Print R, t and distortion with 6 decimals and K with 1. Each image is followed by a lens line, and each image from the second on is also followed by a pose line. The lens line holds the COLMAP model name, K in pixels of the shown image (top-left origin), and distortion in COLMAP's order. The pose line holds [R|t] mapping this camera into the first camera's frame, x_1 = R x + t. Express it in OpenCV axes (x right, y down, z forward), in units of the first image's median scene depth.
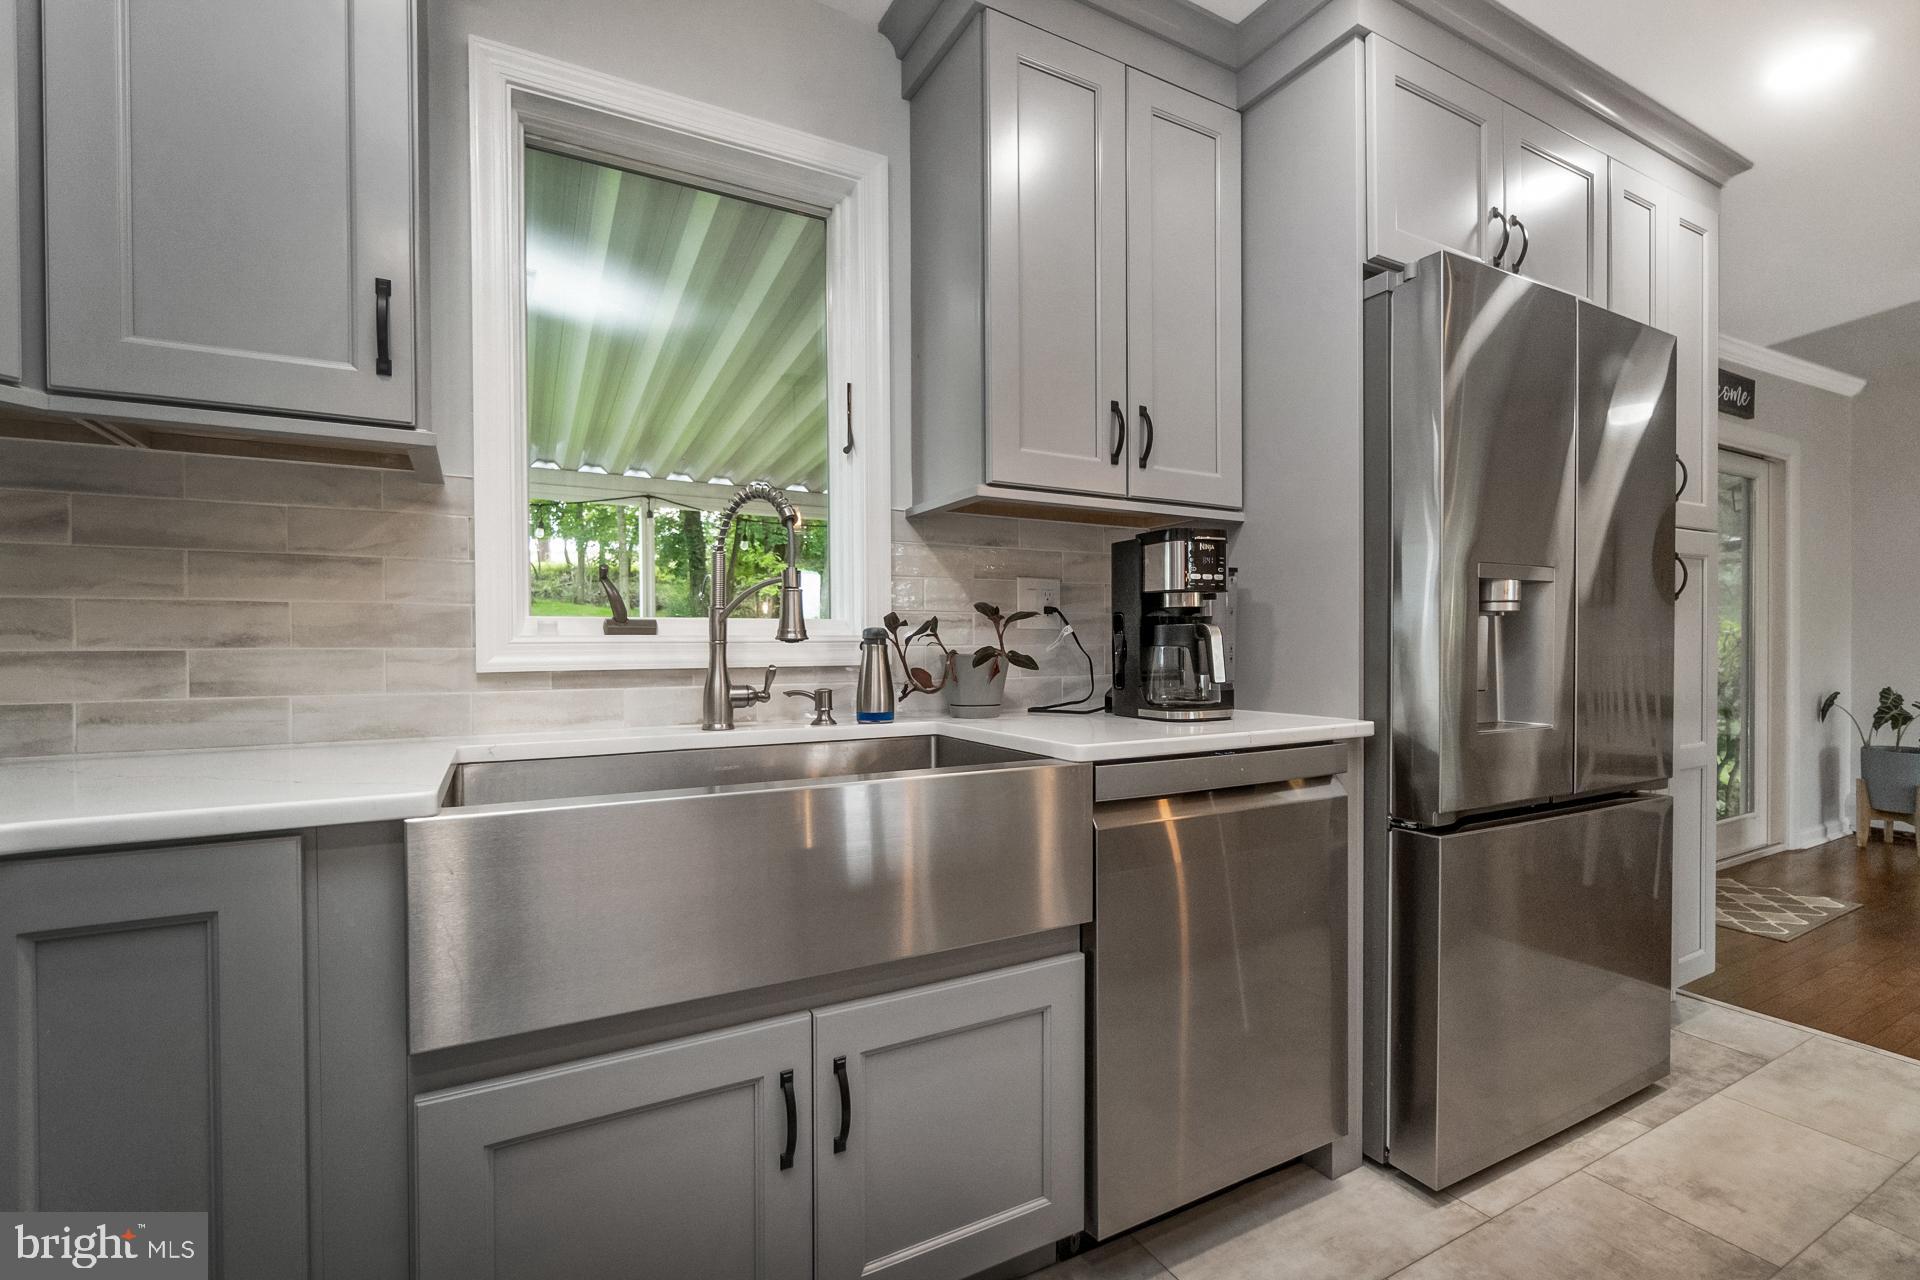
lens RADIAL K [[862.8, 0, 966.4], [0, 862.8, 658.2], [0, 0, 1]] dist [-0.002206, -0.000180]
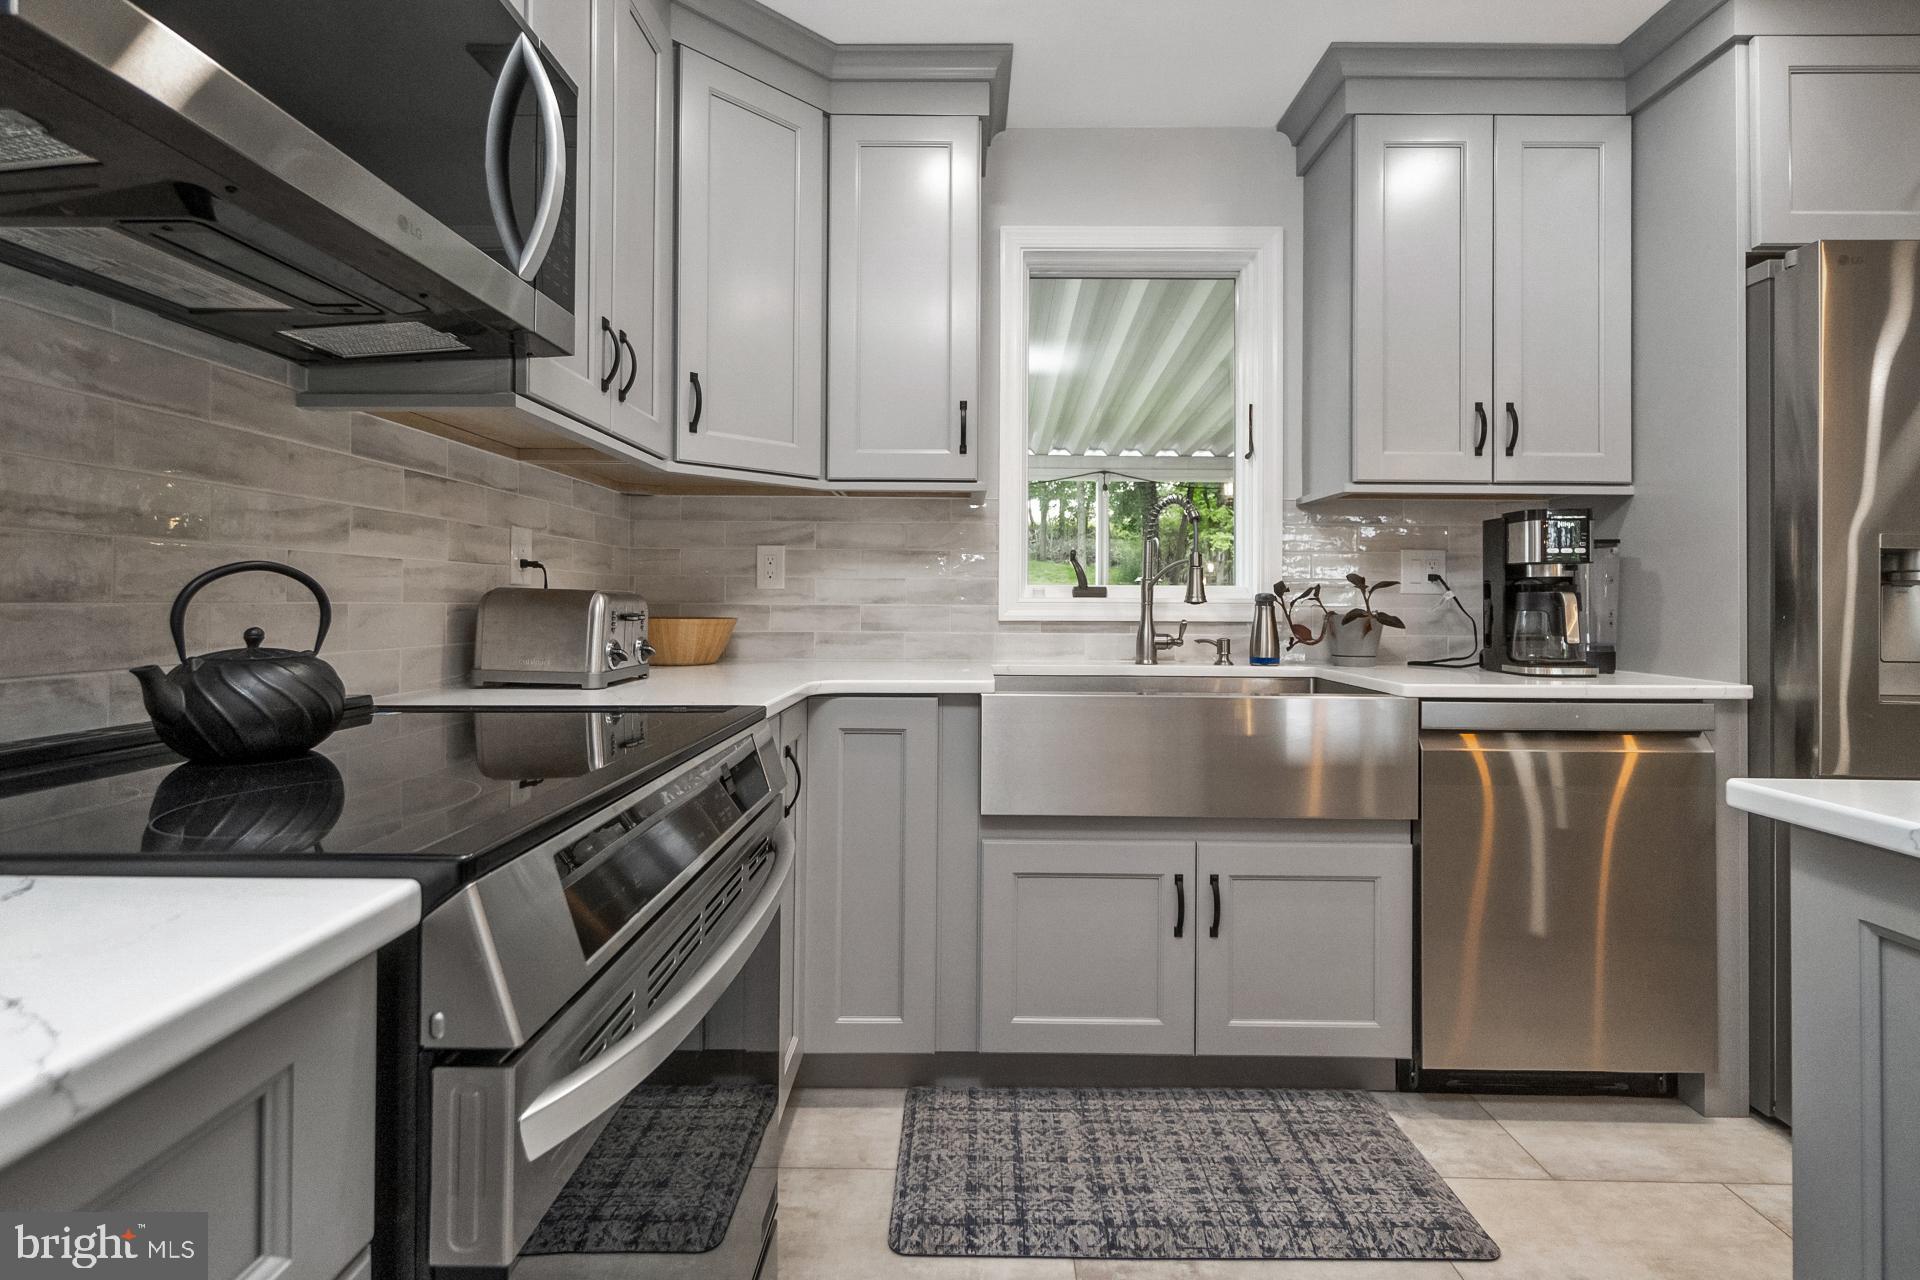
lens RADIAL K [[862.8, 0, 954.9], [0, 862.8, 594.2], [0, 0, 1]] dist [-0.002206, -0.000180]
pose [[0.866037, 0.005954, -0.499944, 0.146112], [-0.017192, 0.999692, -0.017876, -0.002206], [0.499684, 0.024076, 0.865873, -0.386453]]
